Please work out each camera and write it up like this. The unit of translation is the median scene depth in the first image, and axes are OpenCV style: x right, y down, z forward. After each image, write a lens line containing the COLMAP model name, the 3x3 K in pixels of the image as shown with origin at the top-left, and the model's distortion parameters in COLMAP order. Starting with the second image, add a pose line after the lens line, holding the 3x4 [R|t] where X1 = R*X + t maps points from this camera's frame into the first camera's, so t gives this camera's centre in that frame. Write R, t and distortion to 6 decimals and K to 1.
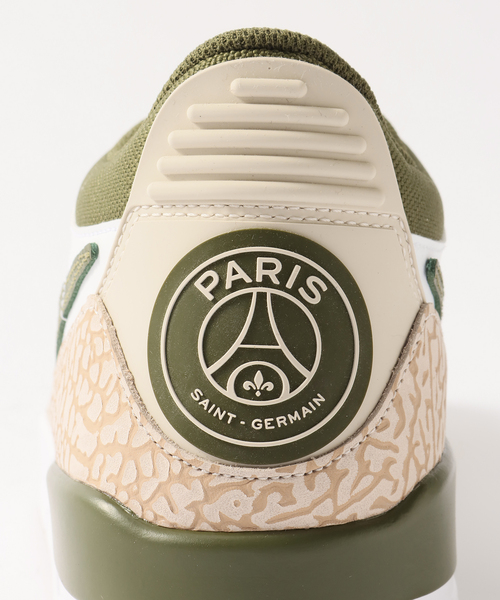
lens RADIAL K [[1592.6, 0, 250.0], [0, 1592.6, 300.0], [0, 0, 1]] dist [0.055742, 0.265230]
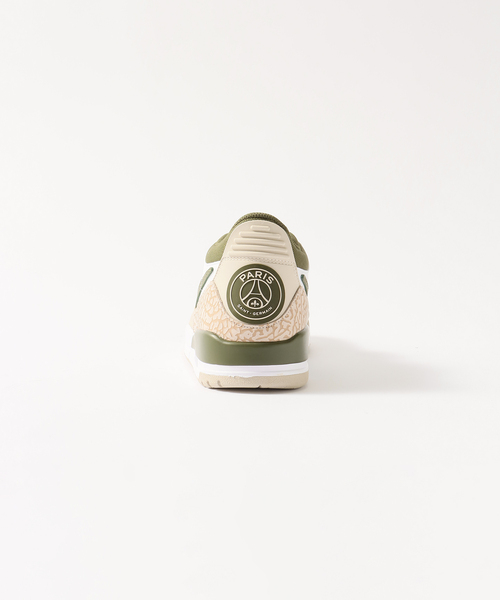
lens RADIAL K [[1064.7, 0, 250.0], [0, 1064.7, 300.0], [0, 0, 1]] dist [-0.009474, -0.002249]
pose [[0.999402, 0.033969, -0.006420, 0.009354], [-0.034212, 0.998511, -0.042492, 0.152999], [0.004967, 0.042686, 0.999076, -1.580558]]
